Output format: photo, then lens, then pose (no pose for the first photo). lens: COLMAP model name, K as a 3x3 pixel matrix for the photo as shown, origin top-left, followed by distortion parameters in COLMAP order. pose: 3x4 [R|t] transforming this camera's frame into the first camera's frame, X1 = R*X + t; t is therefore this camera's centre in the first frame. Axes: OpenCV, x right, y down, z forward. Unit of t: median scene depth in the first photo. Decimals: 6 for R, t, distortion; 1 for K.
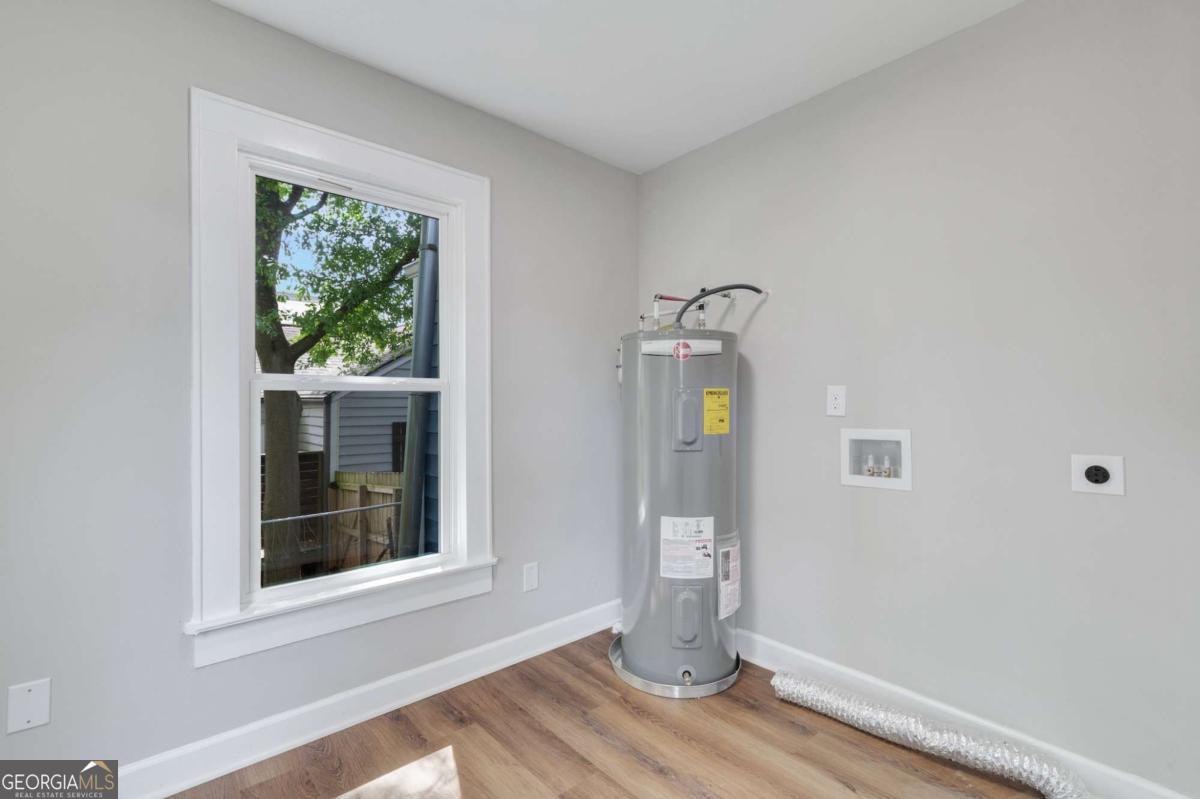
lens RADIAL K [[539.2, 0, 600.9], [0, 539.2, 400.1], [0, 0, 1]] dist [0.002359, 0.000019]
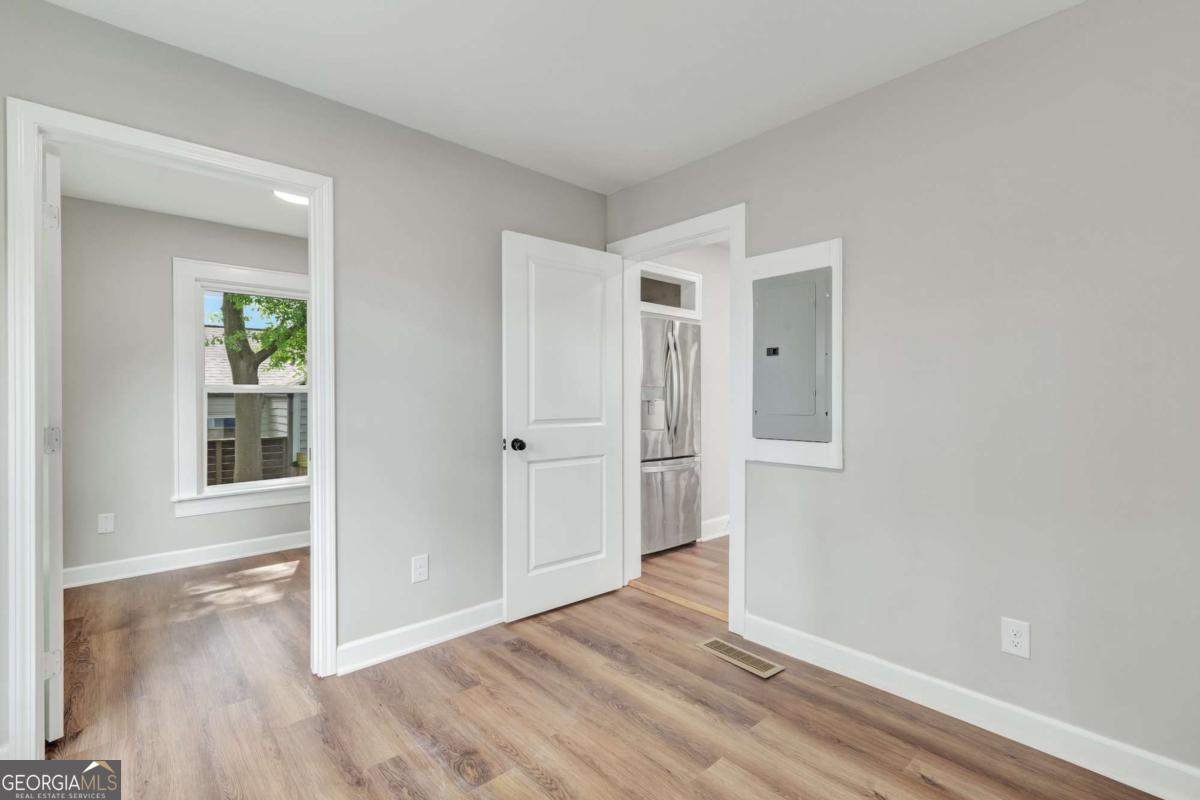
lens RADIAL K [[539.2, 0, 599.1], [0, 539.2, 399.5], [0, 0, 1]] dist [0.002359, 0.000019]
pose [[0.999960, 0.002497, 0.008547, 0.254388], [-0.002573, 0.999957, 0.008928, -0.004079], [-0.008525, -0.008949, 0.999924, -0.323151]]
